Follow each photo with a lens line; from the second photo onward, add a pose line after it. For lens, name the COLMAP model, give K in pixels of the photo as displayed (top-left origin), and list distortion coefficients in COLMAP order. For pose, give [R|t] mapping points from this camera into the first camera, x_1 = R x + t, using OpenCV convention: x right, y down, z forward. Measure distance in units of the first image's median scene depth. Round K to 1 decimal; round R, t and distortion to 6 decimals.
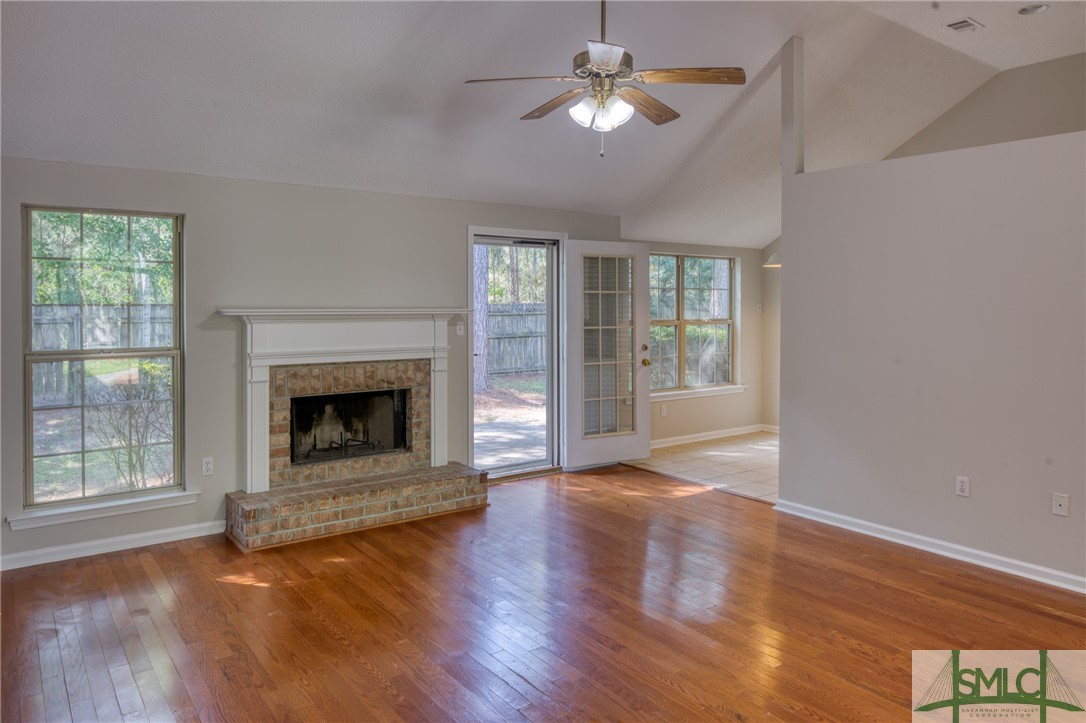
lens RADIAL K [[730.3, 0, 539.1], [0, 730.3, 310.1], [0, 0, 1]] dist [-0.000804, 0.000994]
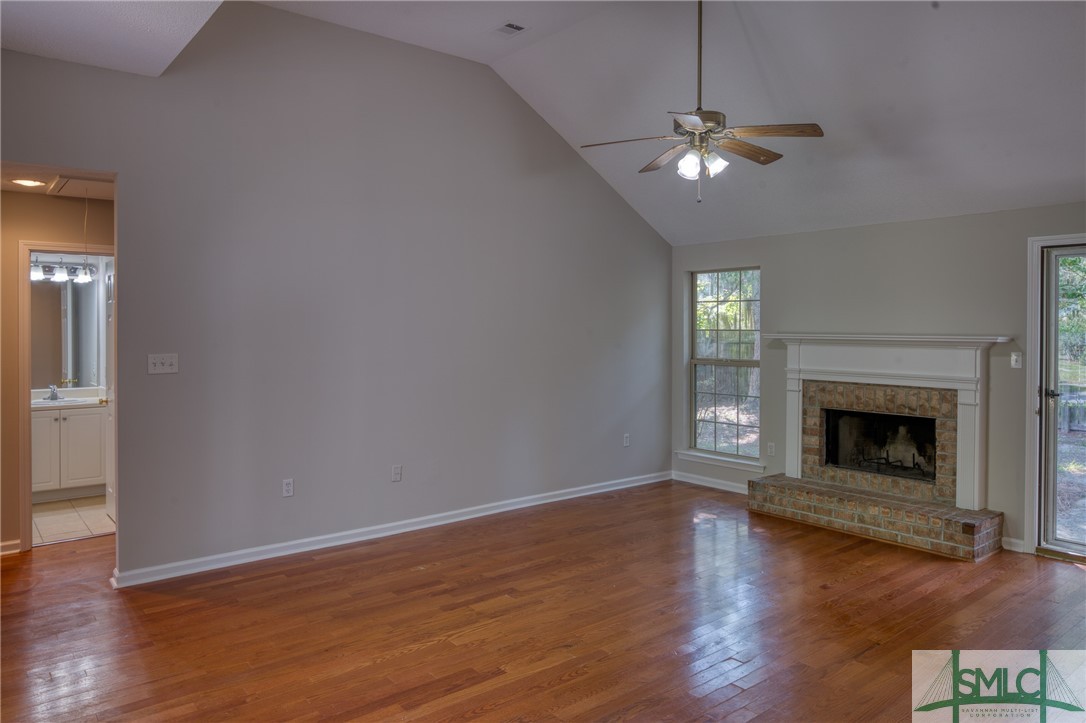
lens RADIAL K [[740.1, 0, 541.7], [0, 740.1, 327.8], [0, 0, 1]] dist [-0.000827, -0.000022]
pose [[0.049401, -0.000755, -0.998779, 0.785083], [-0.014795, 0.999889, -0.001488, -0.003482], [0.998669, 0.014850, 0.049384, 0.435571]]
